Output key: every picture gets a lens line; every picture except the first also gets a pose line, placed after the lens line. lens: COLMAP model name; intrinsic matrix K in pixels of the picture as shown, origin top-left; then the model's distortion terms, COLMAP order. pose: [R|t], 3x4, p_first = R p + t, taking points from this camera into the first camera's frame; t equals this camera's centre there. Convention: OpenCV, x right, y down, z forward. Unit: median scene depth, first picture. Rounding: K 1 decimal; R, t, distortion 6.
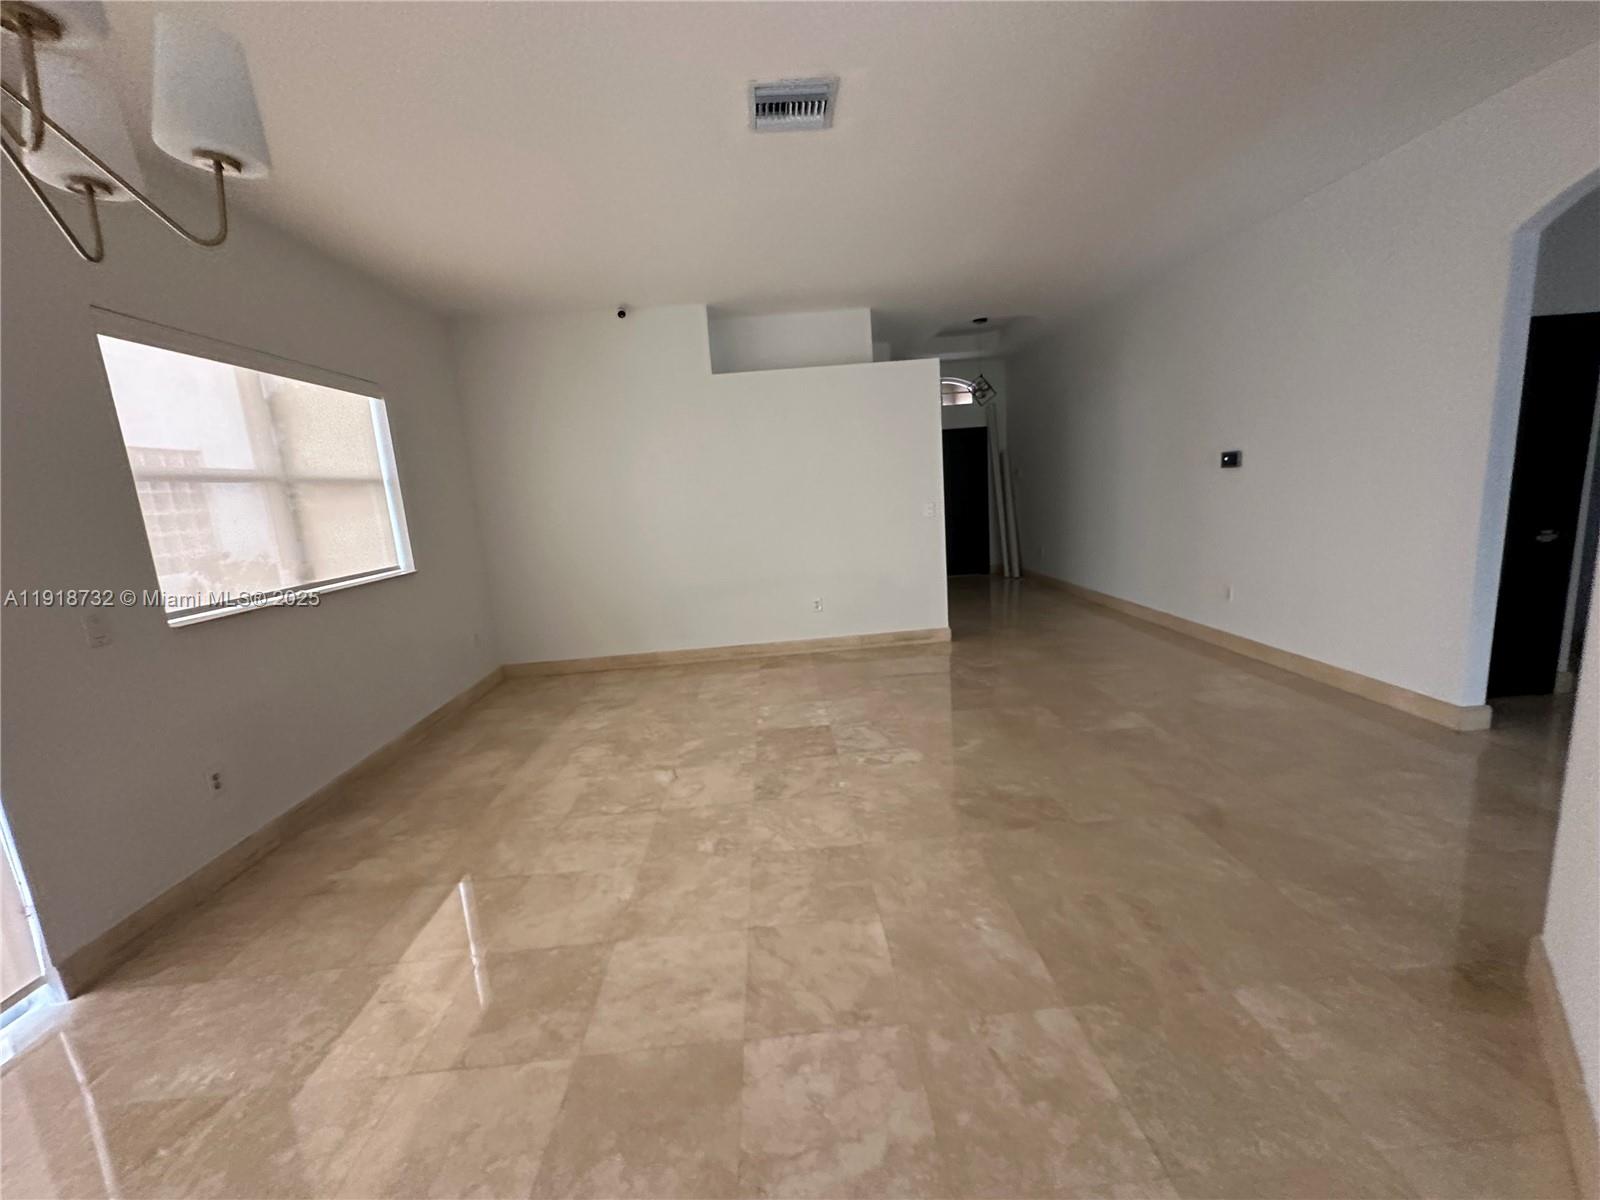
lens RADIAL K [[634.4, 0, 797.3], [0, 634.4, 599.8], [0, 0, 1]] dist [-0.006066, 0.002211]
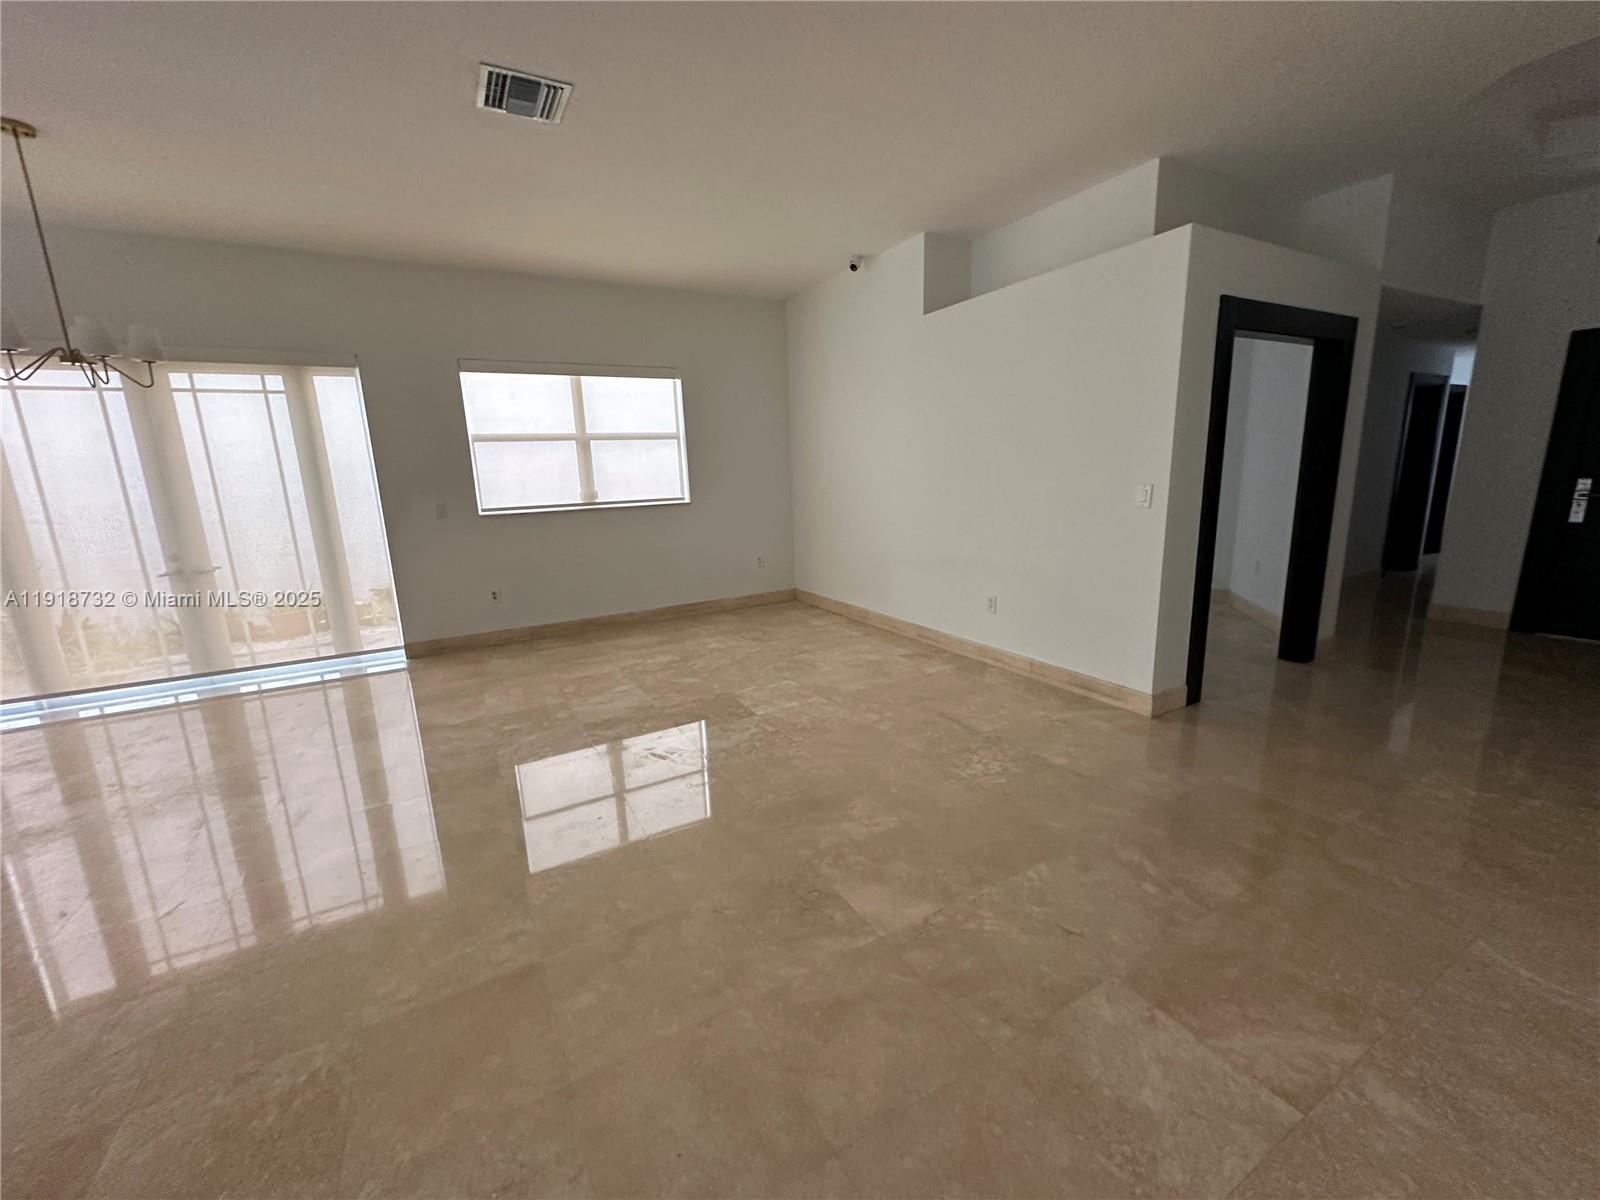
lens RADIAL K [[634.4, 0, 804.1], [0, 634.4, 600.3], [0, 0, 1]] dist [-0.006066, 0.002211]
pose [[0.456066, 0.239507, -0.857111, 0.856093], [-0.154378, 0.969795, 0.188851, -0.154842], [0.876454, 0.046190, 0.479266, 0.620981]]
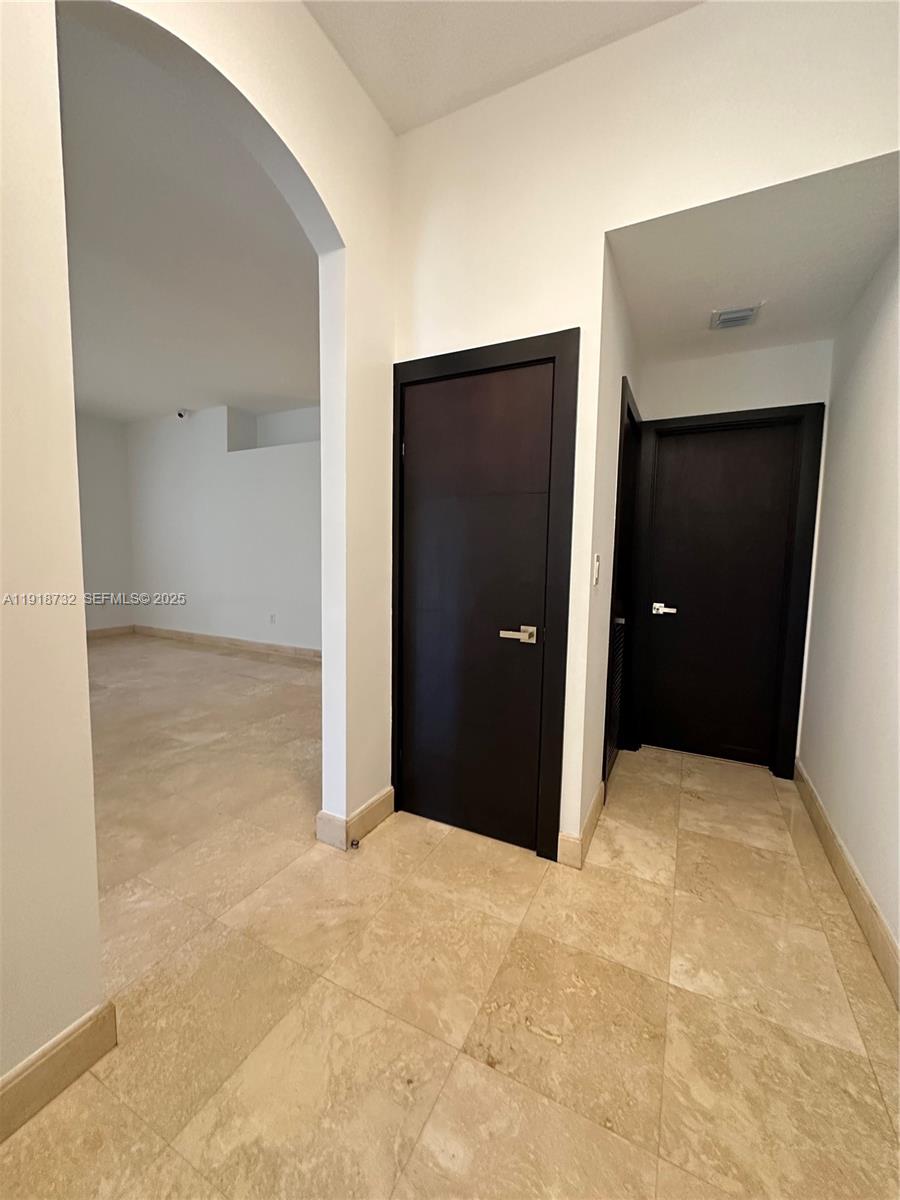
lens RADIAL K [[475.8, 0, 449.2], [0, 475.8, 598.8], [0, 0, 1]] dist [-0.006066, 0.002211]
pose [[0.868364, 0.134279, -0.477403, 1.214493], [-0.167743, 0.985435, -0.027940, -0.098415], [0.466697, 0.104343, 0.878240, 0.409019]]
